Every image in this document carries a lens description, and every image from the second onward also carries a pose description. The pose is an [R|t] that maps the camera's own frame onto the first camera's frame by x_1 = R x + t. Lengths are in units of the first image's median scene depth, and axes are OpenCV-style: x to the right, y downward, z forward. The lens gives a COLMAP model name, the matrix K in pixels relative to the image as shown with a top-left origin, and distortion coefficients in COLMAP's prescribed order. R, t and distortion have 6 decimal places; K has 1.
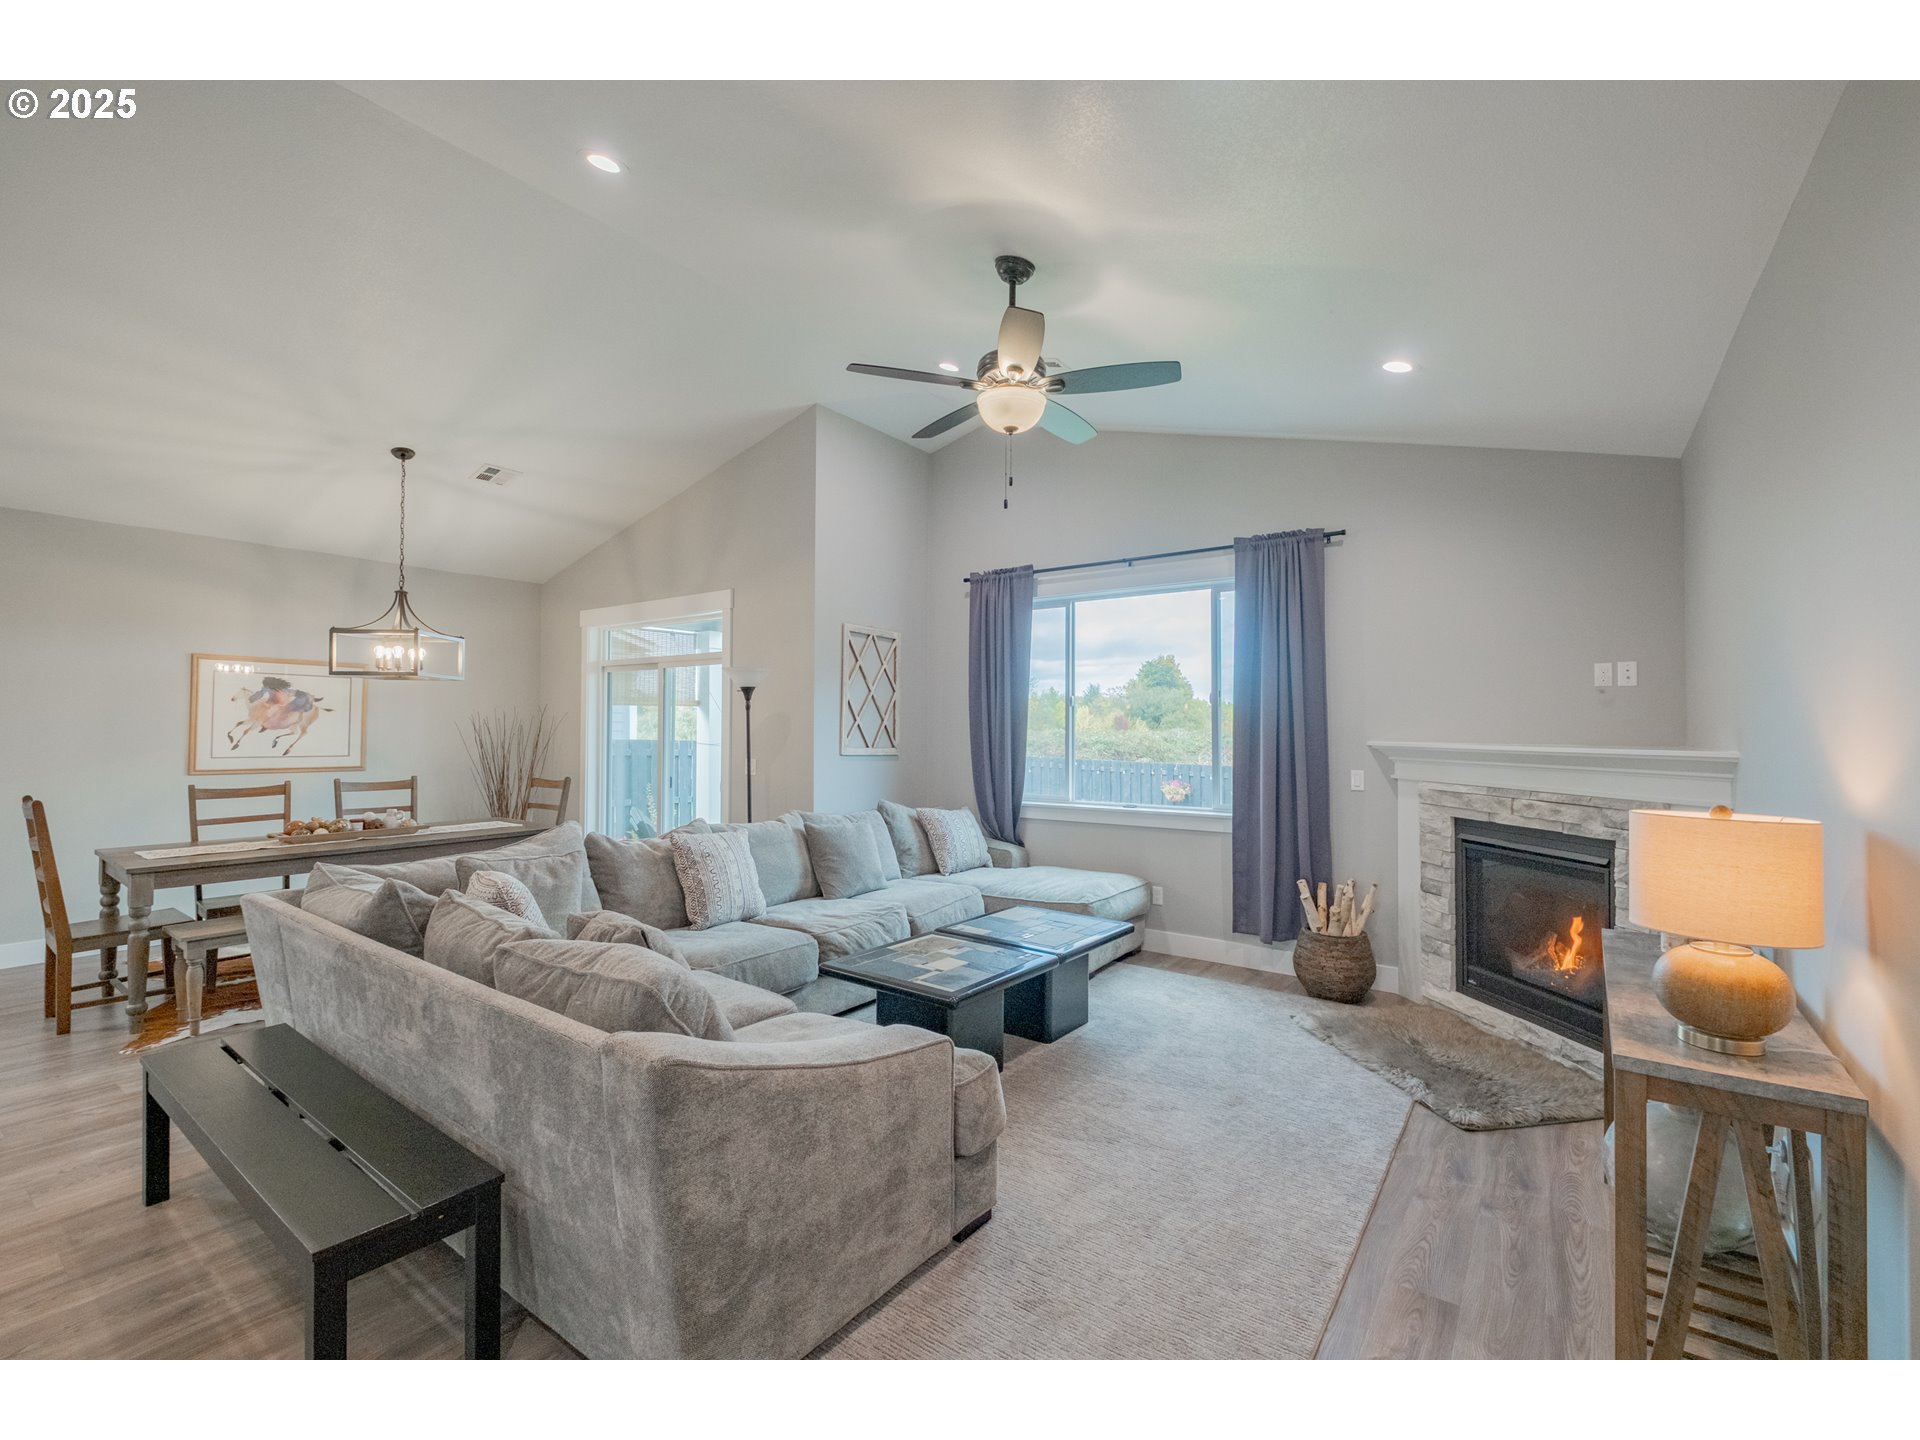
lens RADIAL K [[823.3, 0, 986.8], [0, 823.3, 714.3], [0, 0, 1]] dist [0.002338, -0.005699]
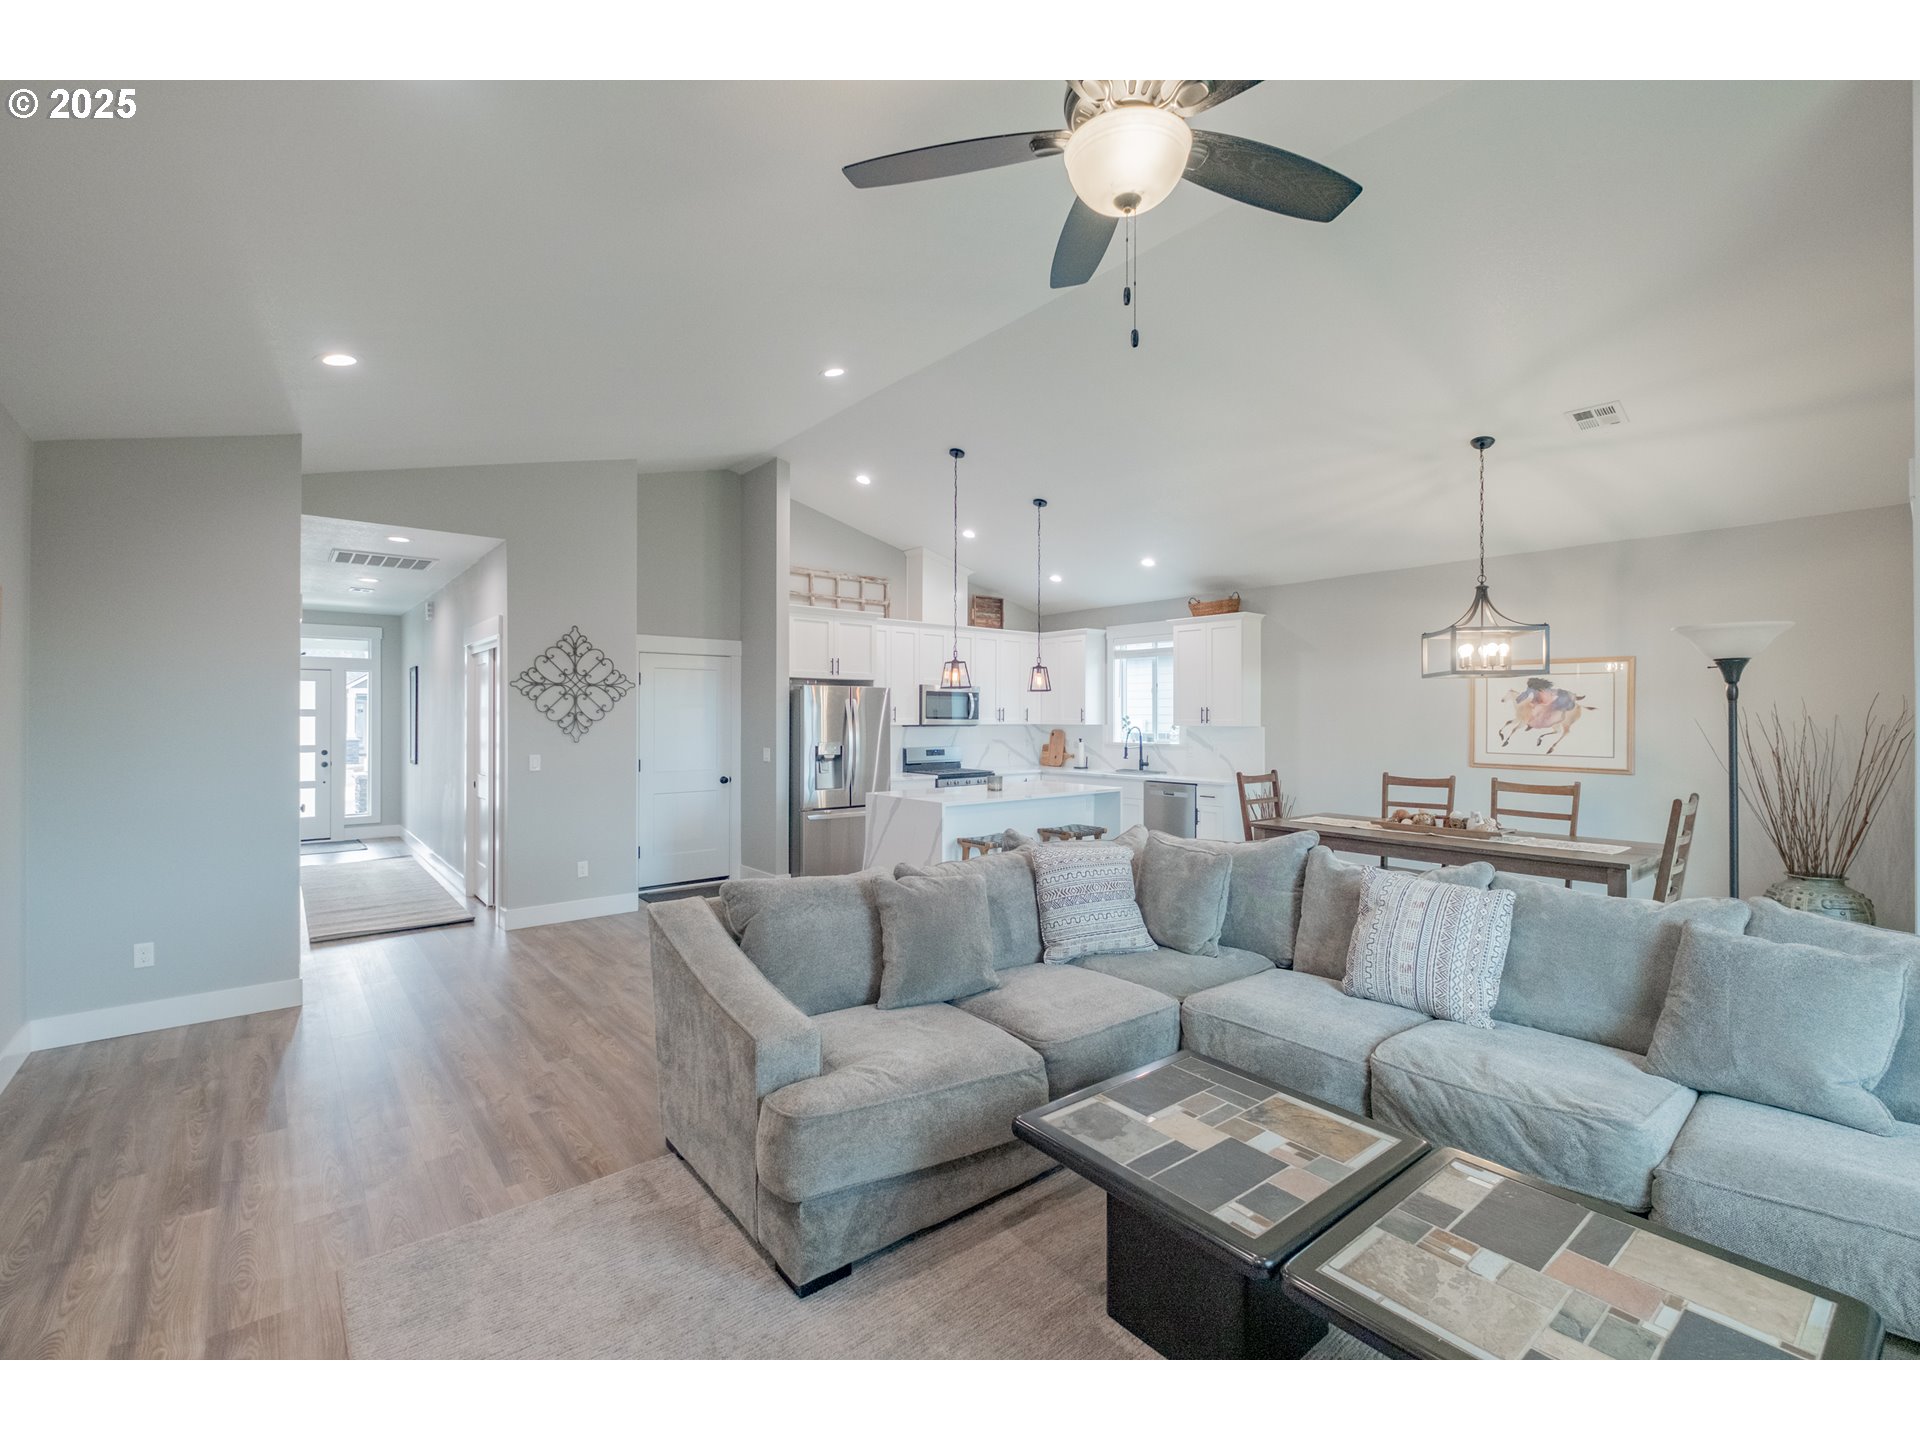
lens RADIAL K [[823.3, 0, 959.7], [0, 823.3, 714.0], [0, 0, 1]] dist [0.002338, -0.005699]
pose [[-0.269913, -0.008061, -0.962851, 0.410898], [0.015073, 0.999807, -0.012596, 0.003085], [0.962767, -0.017913, -0.269740, 0.716633]]
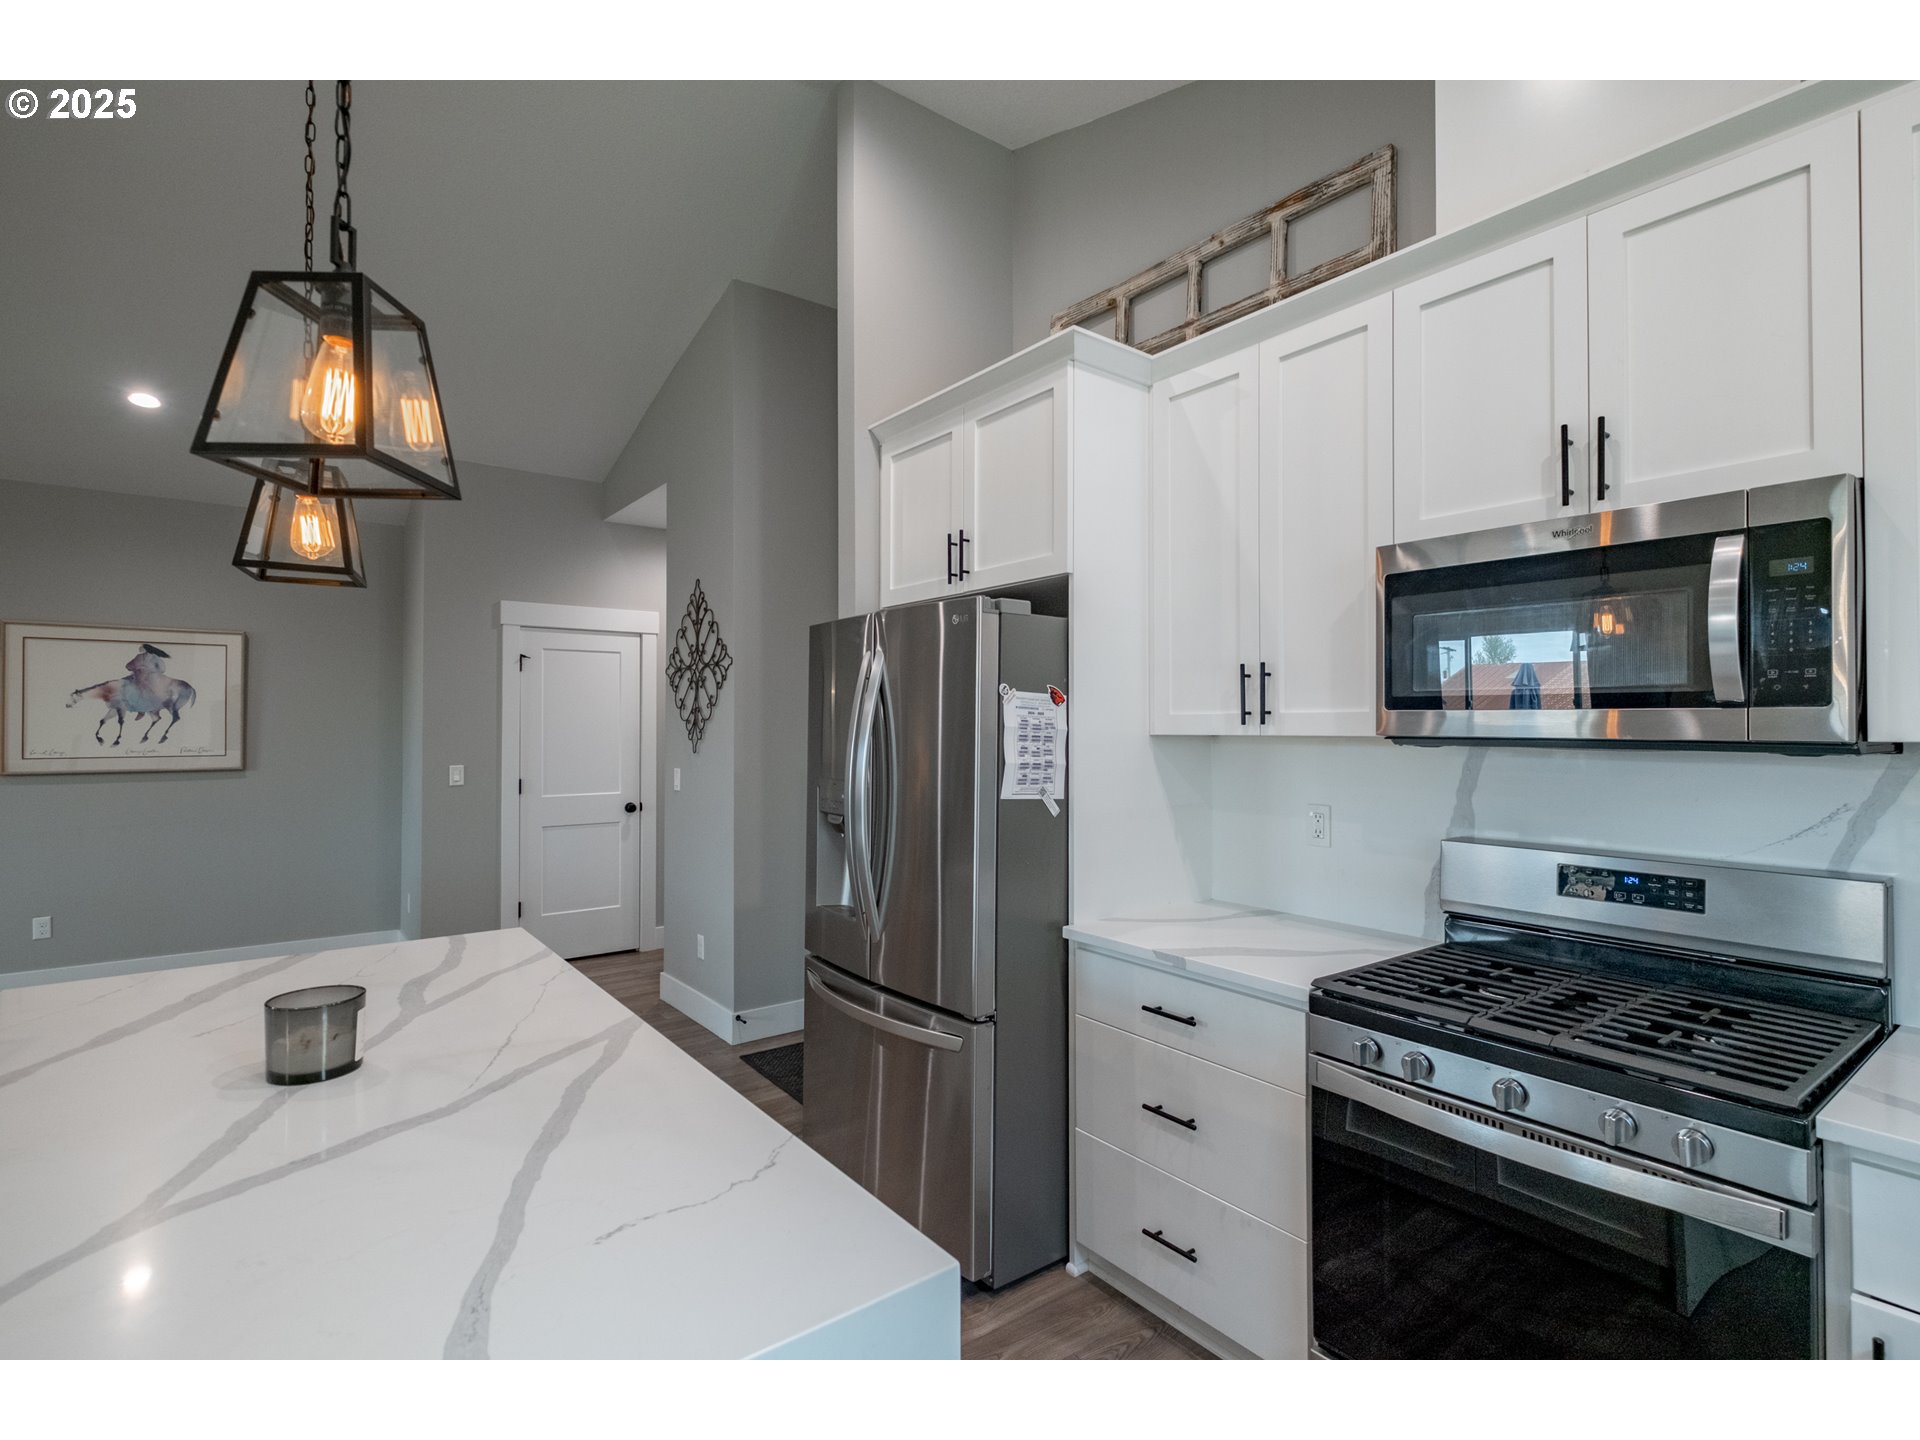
lens RADIAL K [[909.6, 0, 994.7], [0, 909.6, 713.5], [0, 0, 1]] dist [0.005574, -0.002008]
pose [[-0.957645, -0.000849, 0.287950, -1.263350], [-0.010059, 0.999484, -0.030505, 0.006867], [-0.287776, -0.032109, -0.957159, 0.608363]]
